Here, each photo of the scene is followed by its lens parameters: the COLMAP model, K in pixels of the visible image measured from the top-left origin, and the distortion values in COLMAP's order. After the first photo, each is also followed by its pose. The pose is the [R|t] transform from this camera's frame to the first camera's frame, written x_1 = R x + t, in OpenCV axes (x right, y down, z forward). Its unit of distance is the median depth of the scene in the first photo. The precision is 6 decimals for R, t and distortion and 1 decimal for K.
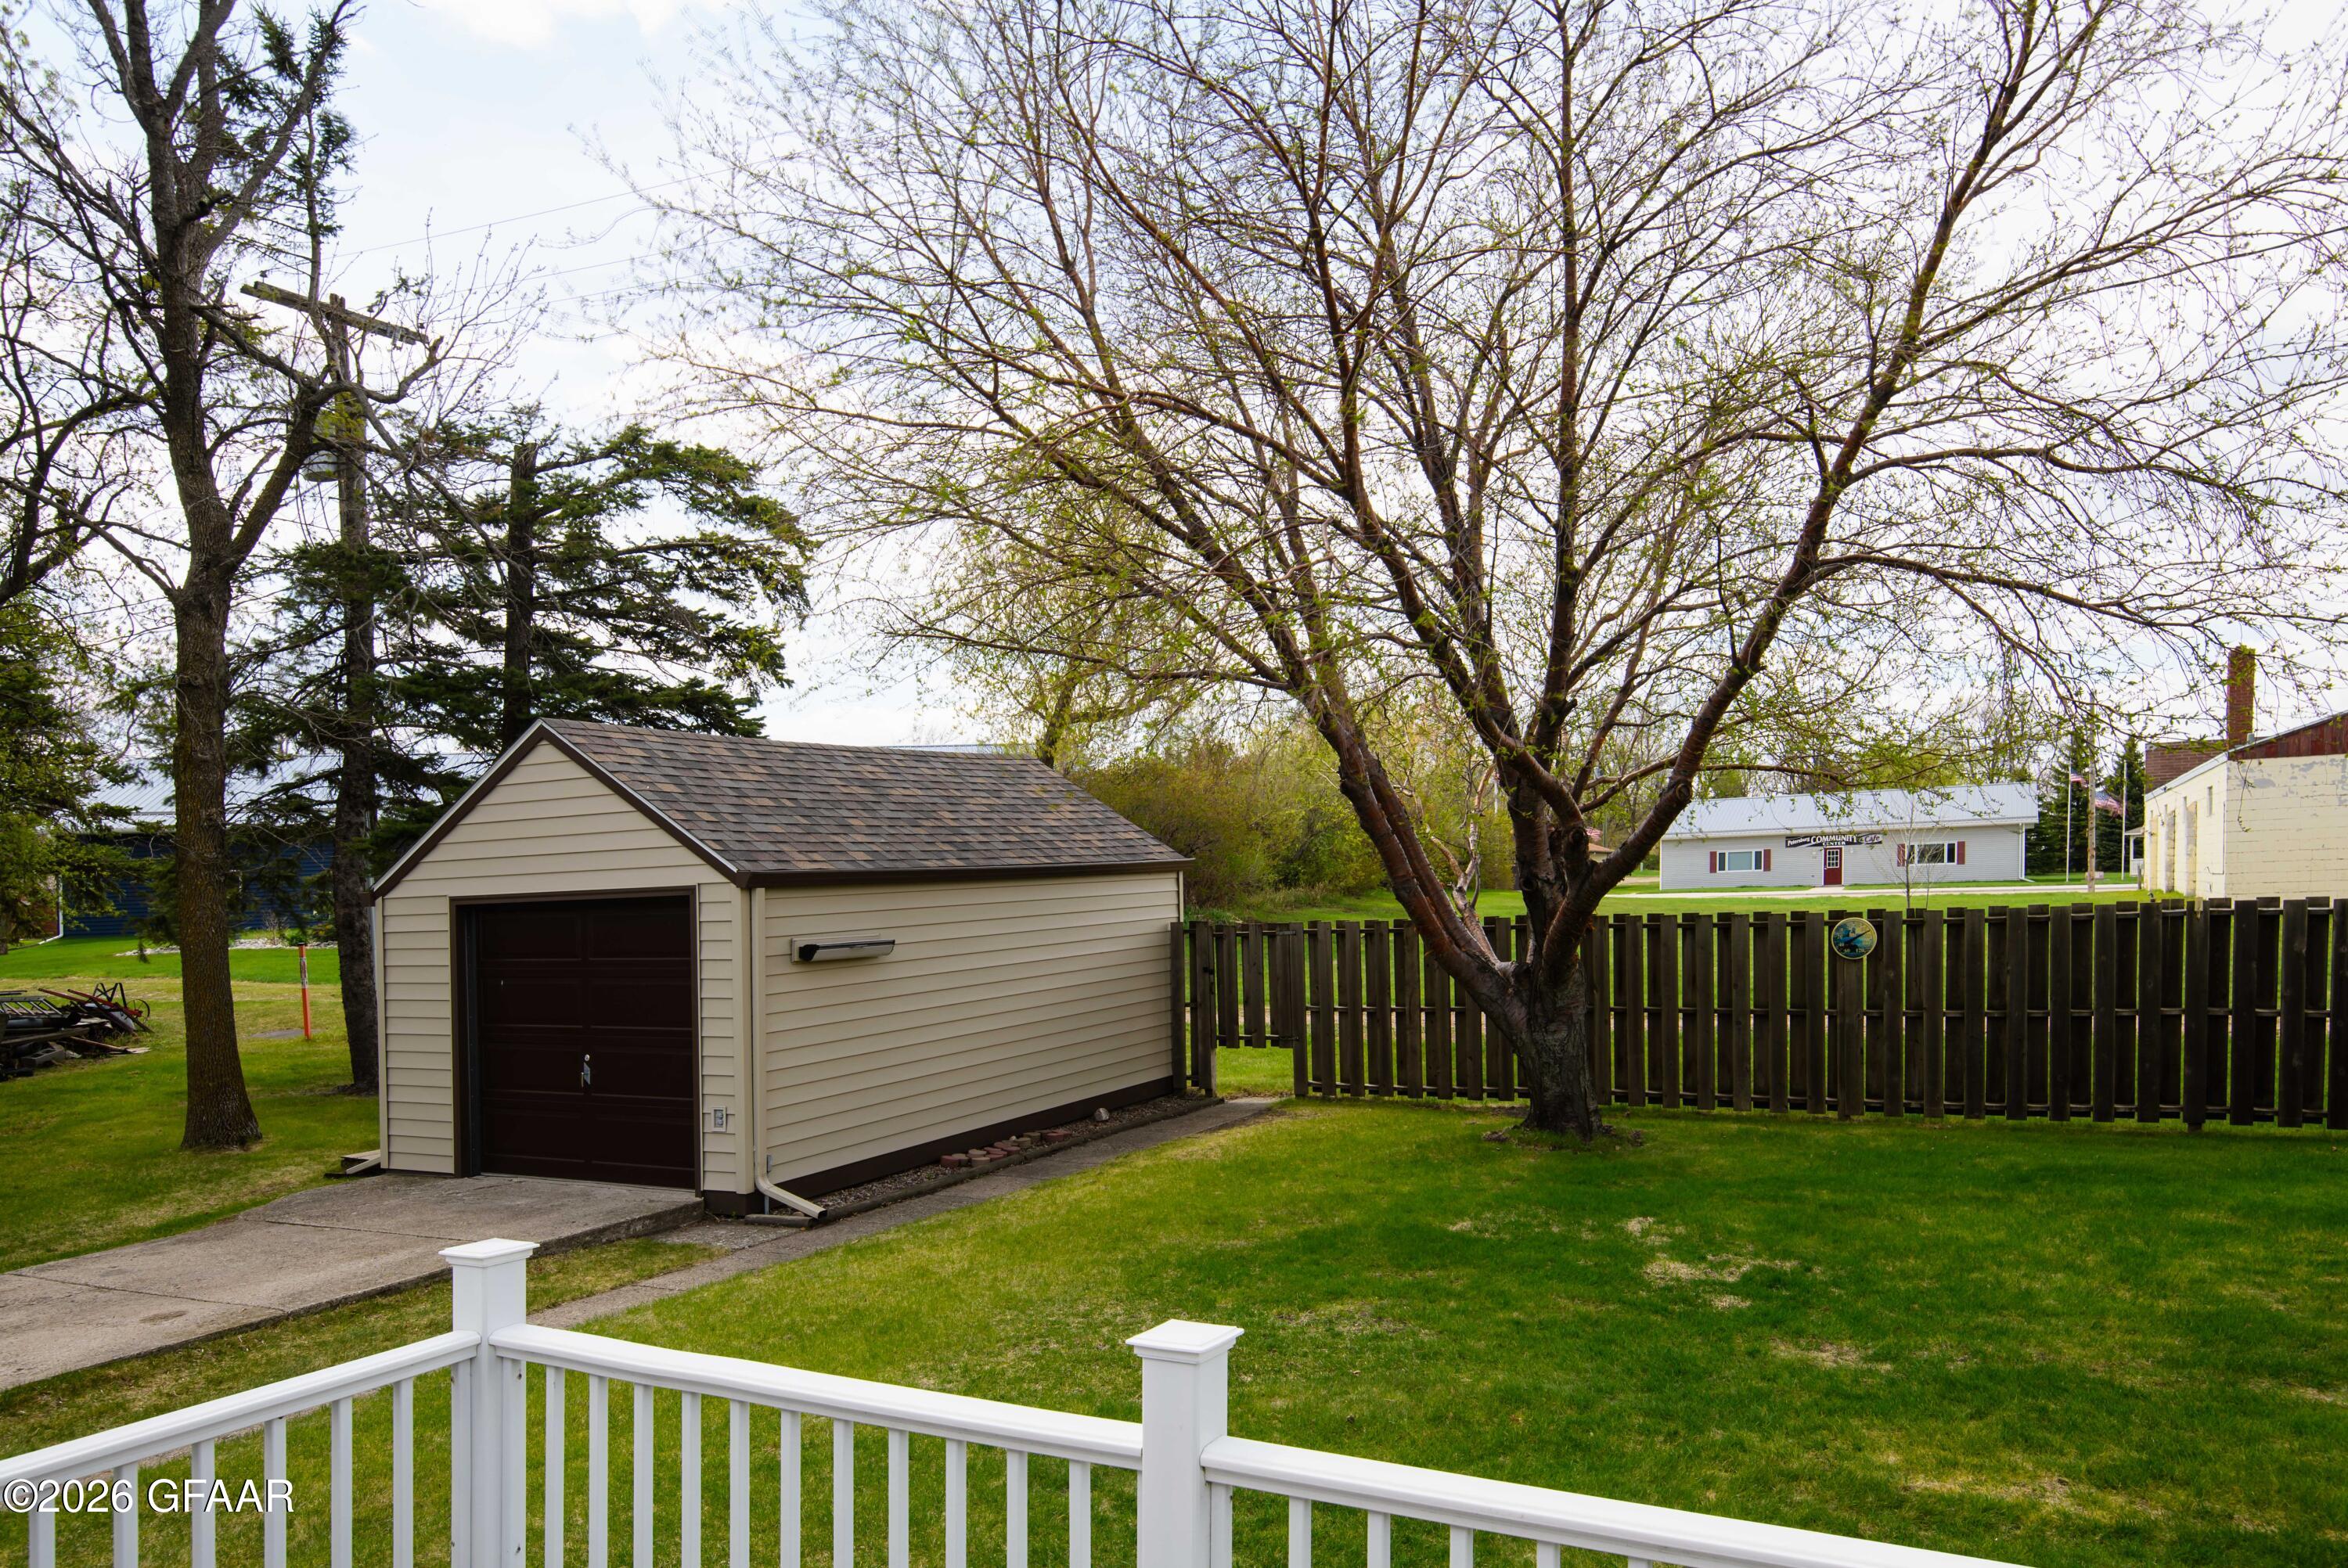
lens RADIAL K [[1576.8, 0, 1196.2], [0, 1576.8, 792.4], [0, 0, 1]] dist [0.030523, 0.007450]
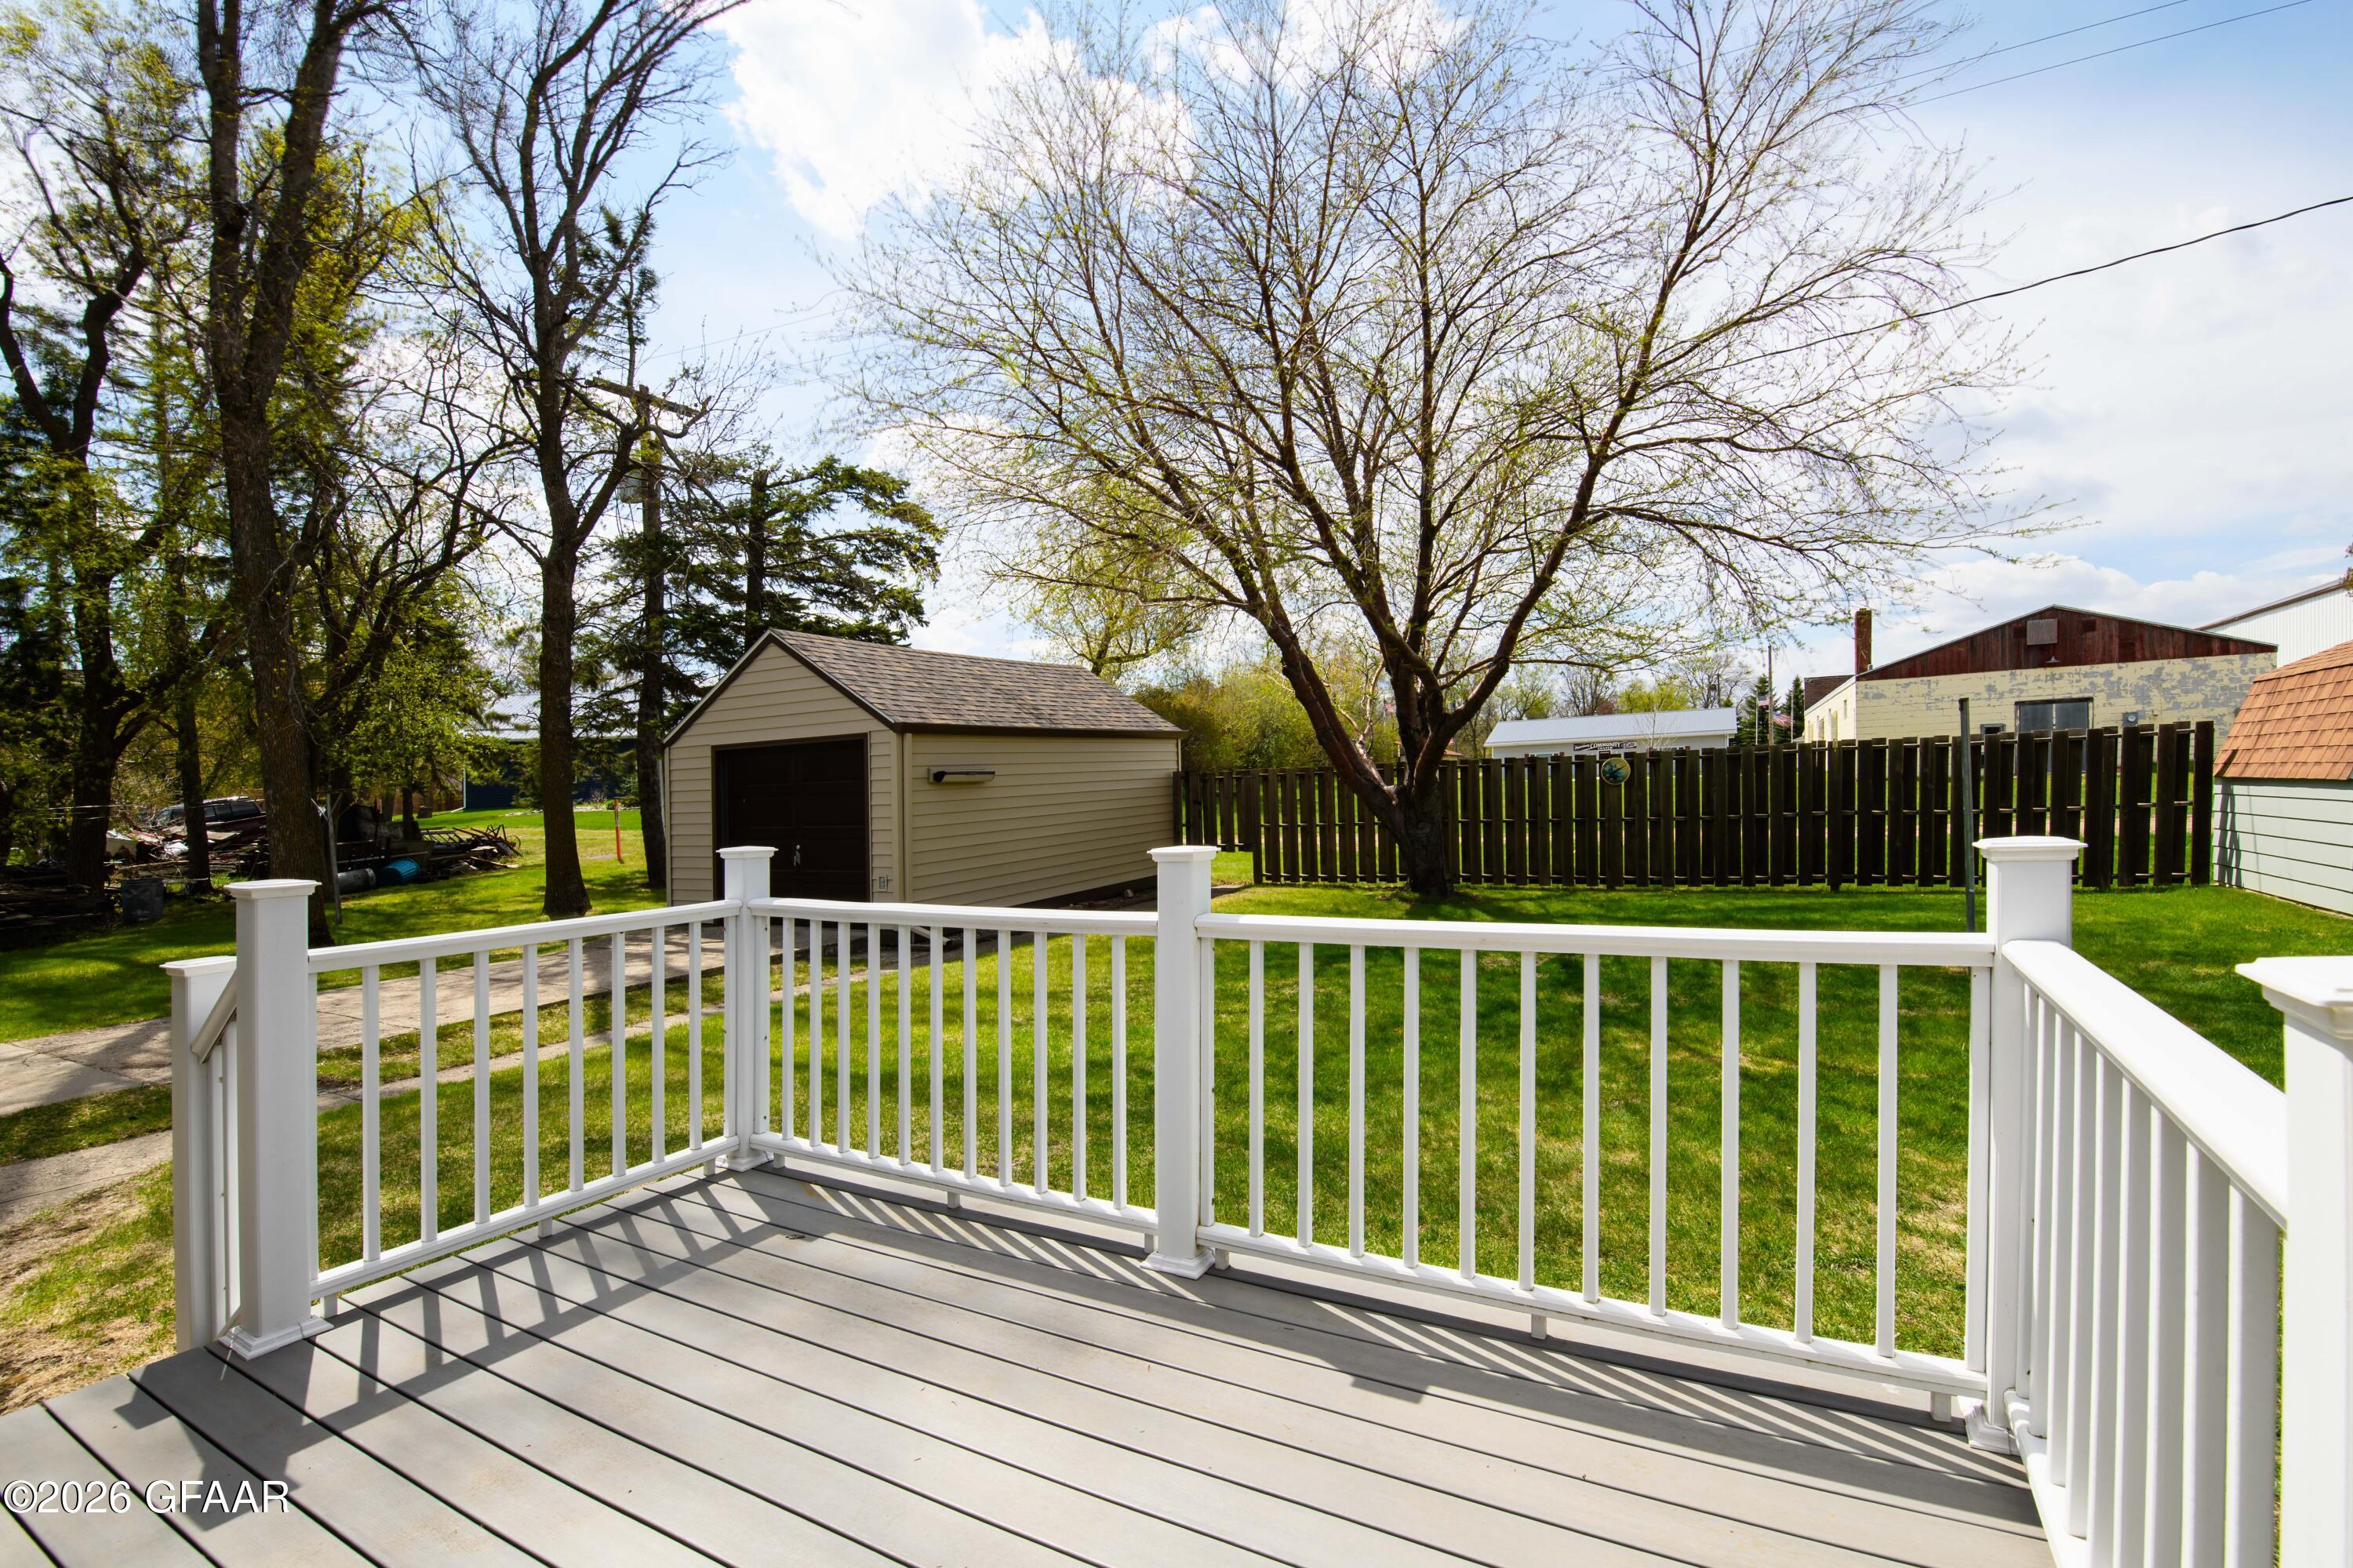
lens RADIAL K [[1046.5, 0, 1176.5], [0, 1046.5, 784.0], [0, 0, 1]] dist [0.001411, -0.000025]
pose [[0.999930, -0.003553, -0.011301, -0.001305], [0.003248, 0.999634, -0.026866, 0.123467], [0.011392, 0.026828, 0.999575, -0.020820]]
